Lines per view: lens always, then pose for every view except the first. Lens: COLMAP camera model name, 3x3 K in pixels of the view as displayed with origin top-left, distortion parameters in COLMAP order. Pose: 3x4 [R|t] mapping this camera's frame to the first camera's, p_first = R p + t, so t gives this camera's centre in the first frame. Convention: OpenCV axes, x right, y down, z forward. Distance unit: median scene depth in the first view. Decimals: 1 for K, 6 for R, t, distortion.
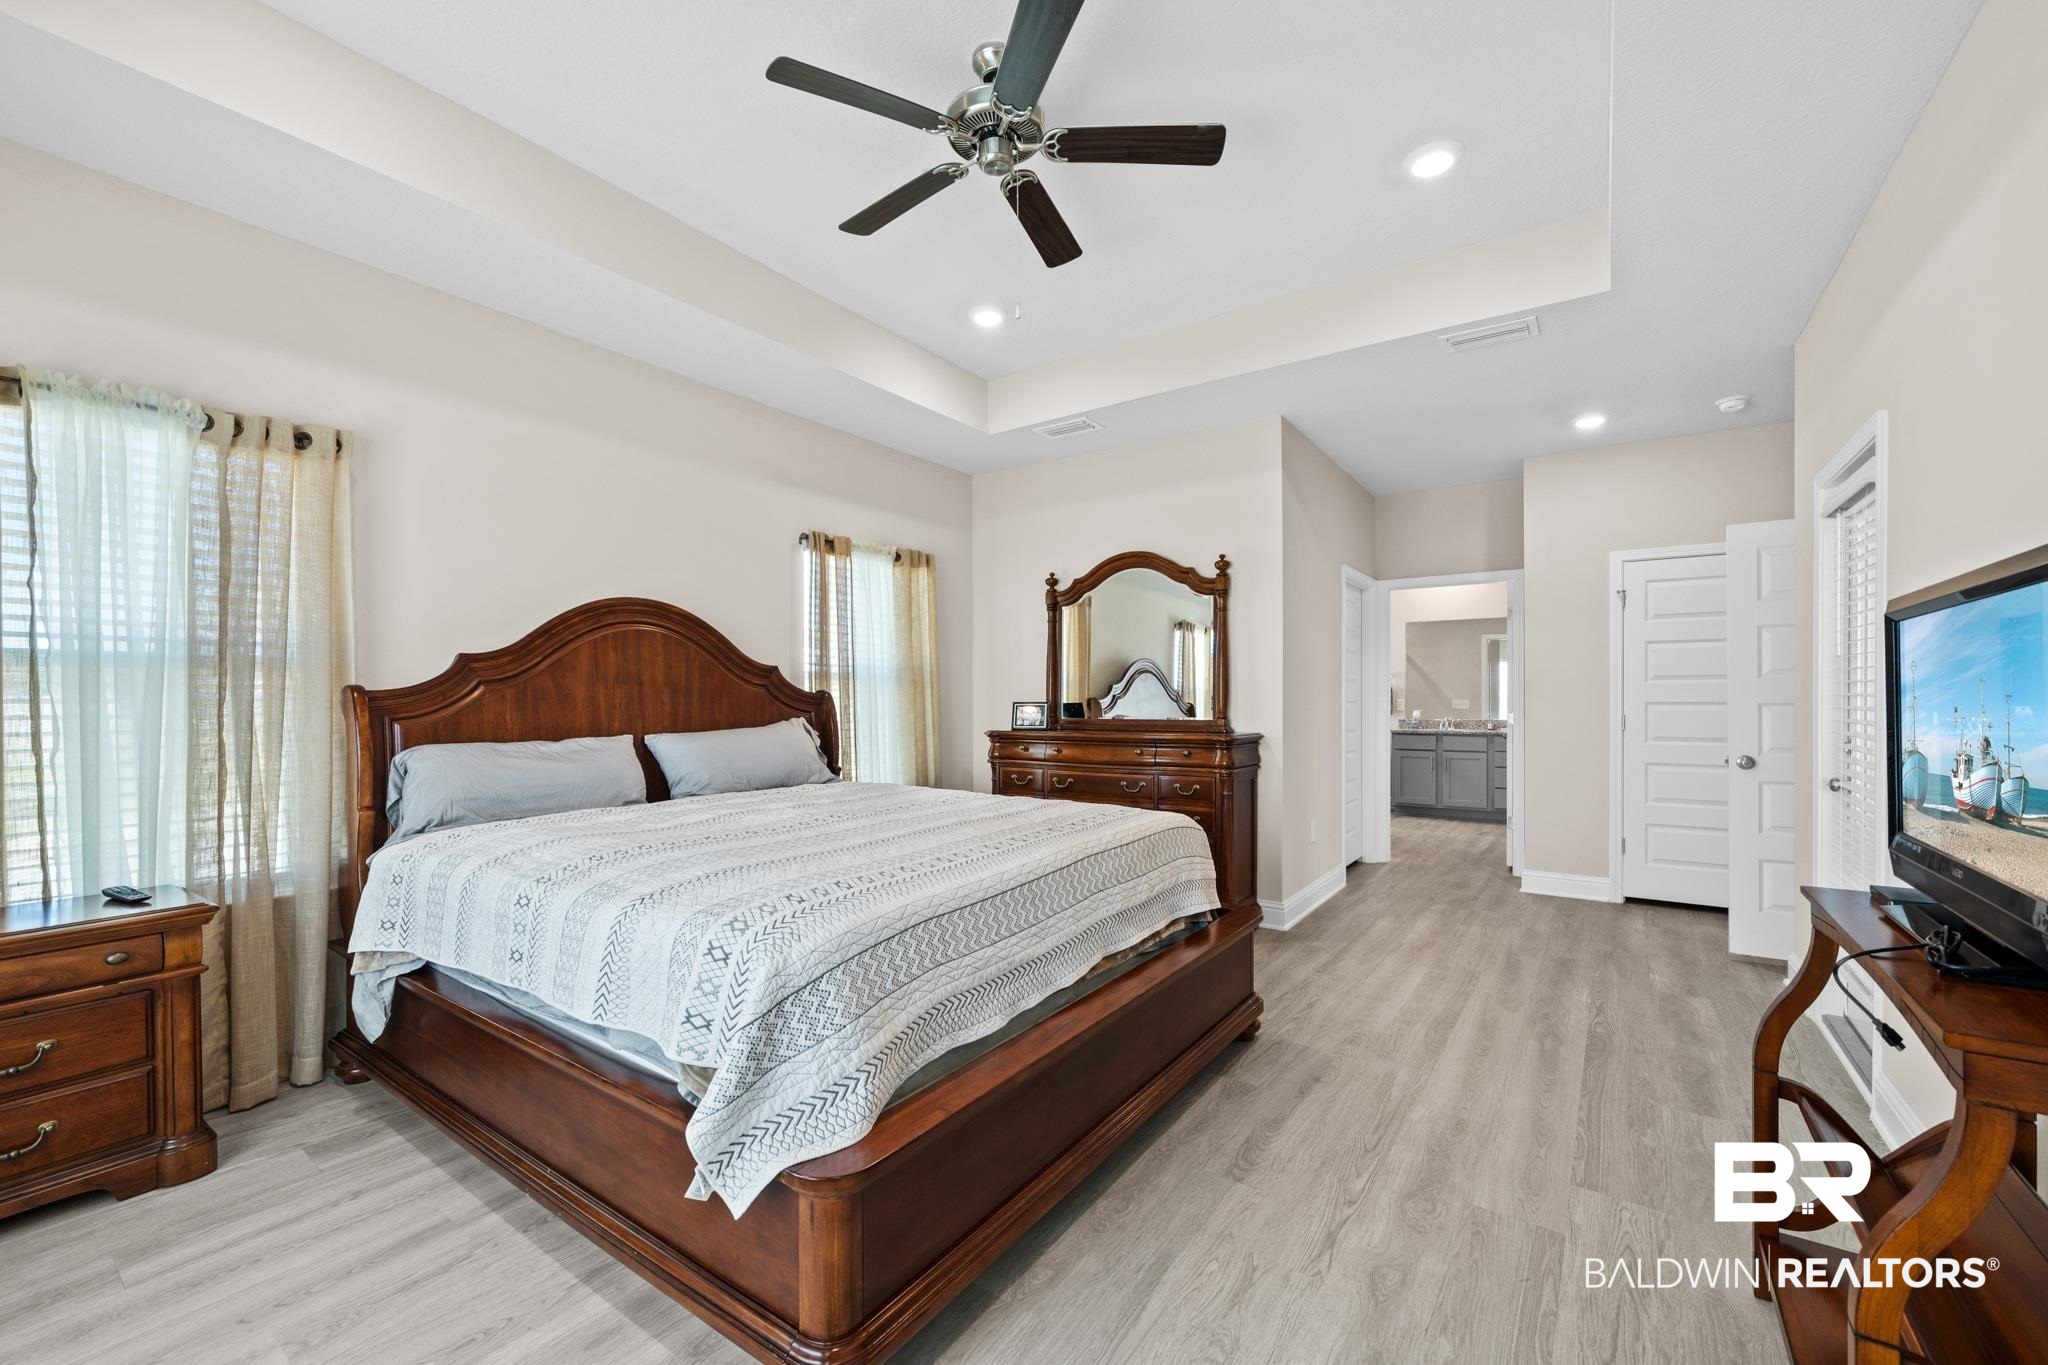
lens RADIAL K [[841.0, 0, 1024.0], [0, 841.0, 682.5], [0, 0, 1]] dist [0.021851, 0.000055]
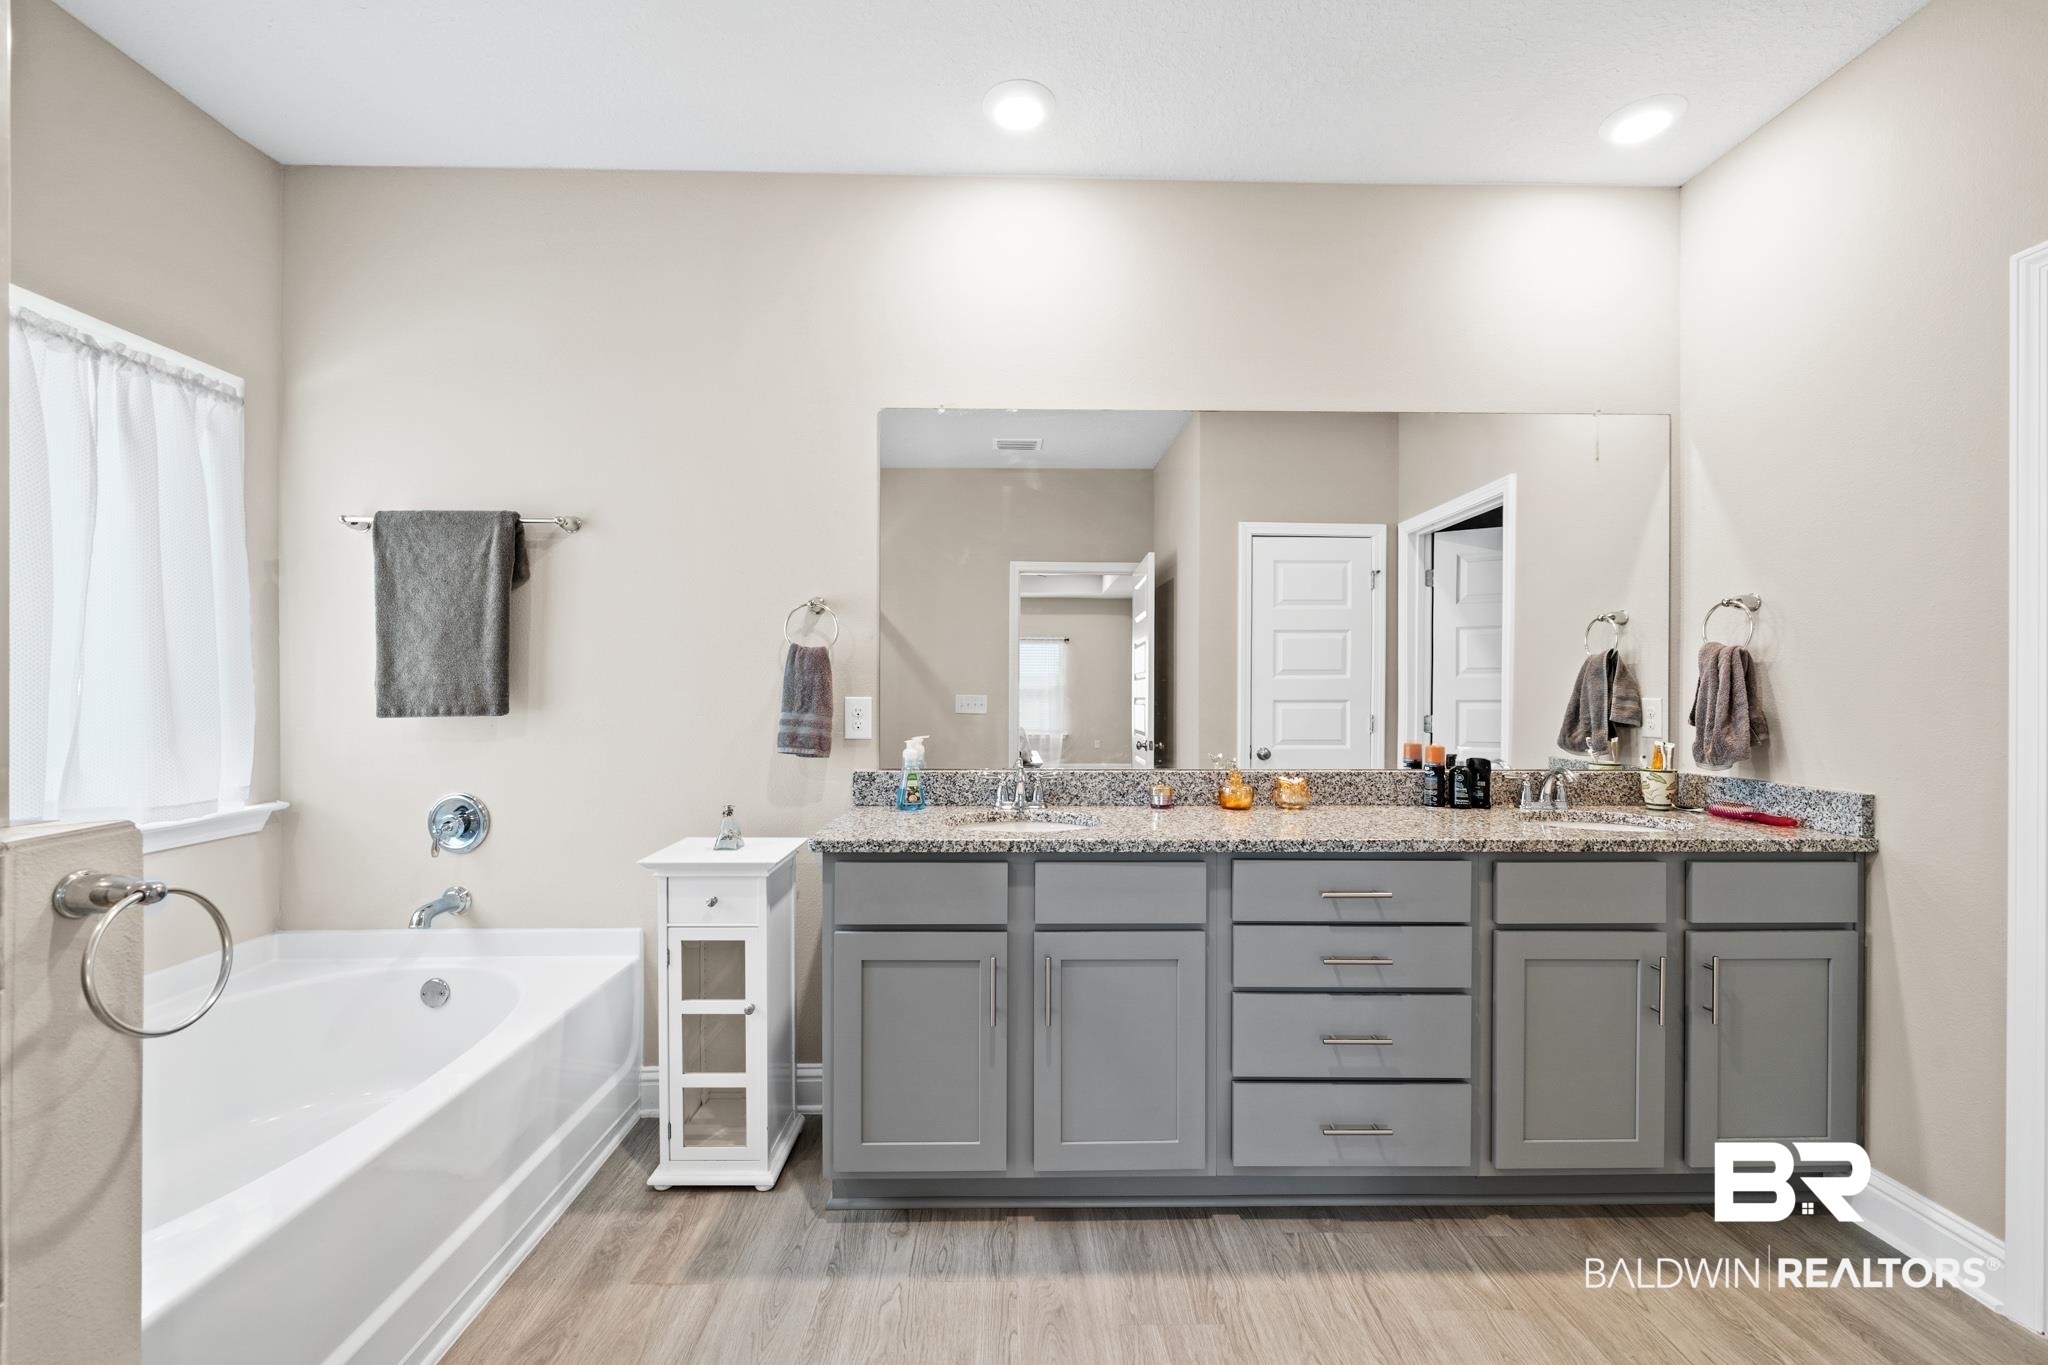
lens RADIAL K [[829.5, 0, 1020.8], [0, 829.5, 693.9], [0, 0, 1]] dist [-0.001668, 0.000265]
pose [[0.803352, 0.001301, 0.595504, 0.124107], [-0.014913, 0.999728, 0.017933, 0.004965], [-0.595318, -0.023287, 0.803153, 0.285088]]
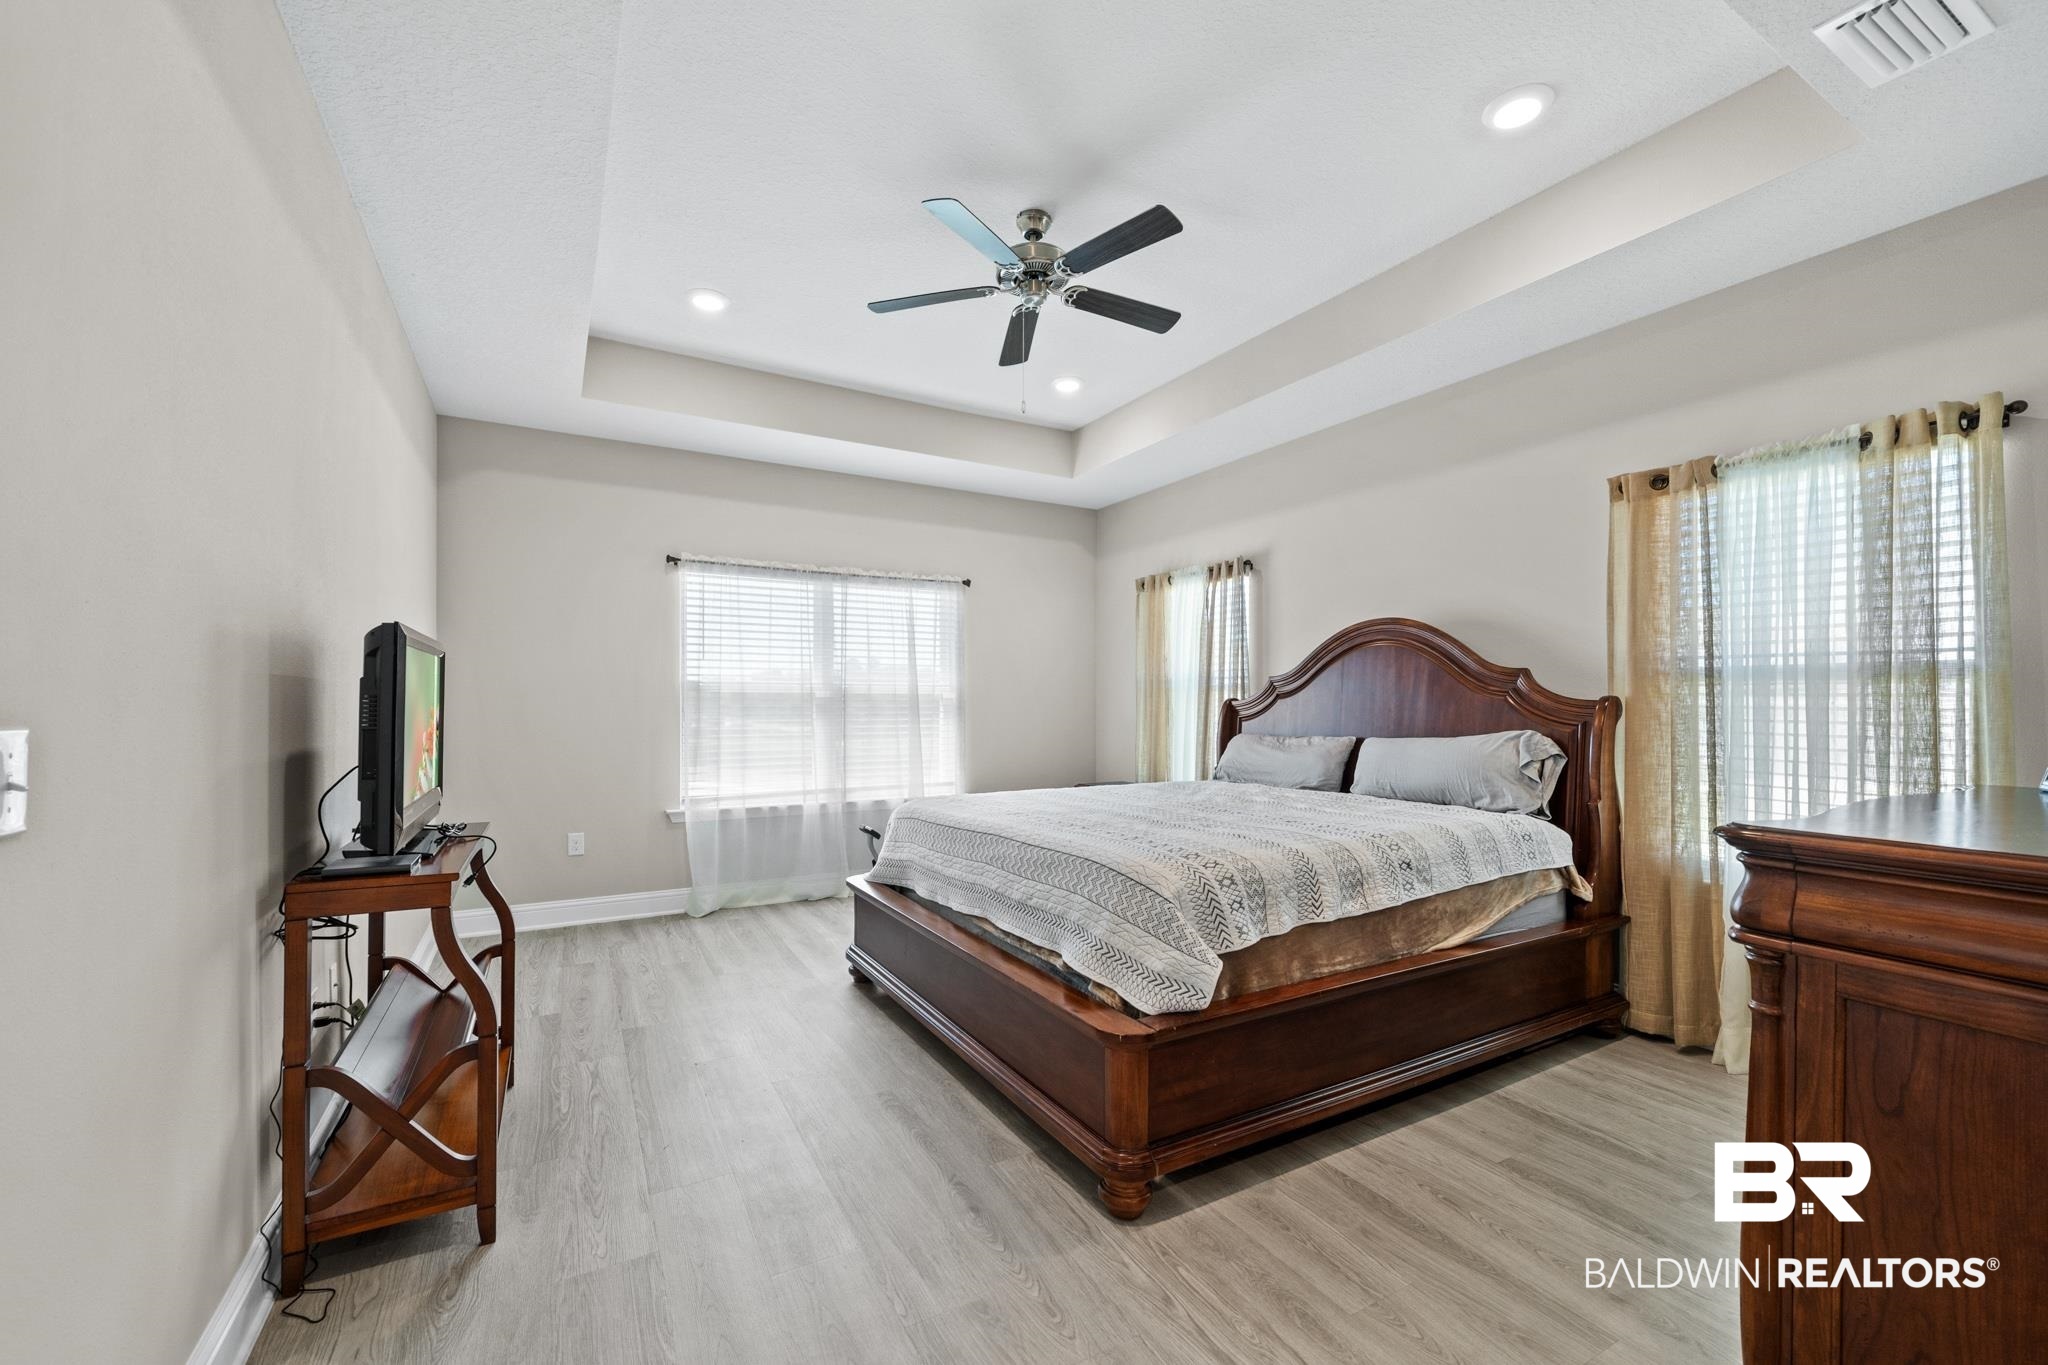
lens RADIAL K [[813.3, 0, 1022.6], [0, 813.3, 691.8], [0, 0, 1]] dist [-0.001457, 0.000174]
pose [[-0.424395, -0.013695, -0.905373, 1.044984], [0.011956, 0.999714, -0.020727, 0.024631], [0.905398, -0.019621, -0.424110, 1.431818]]
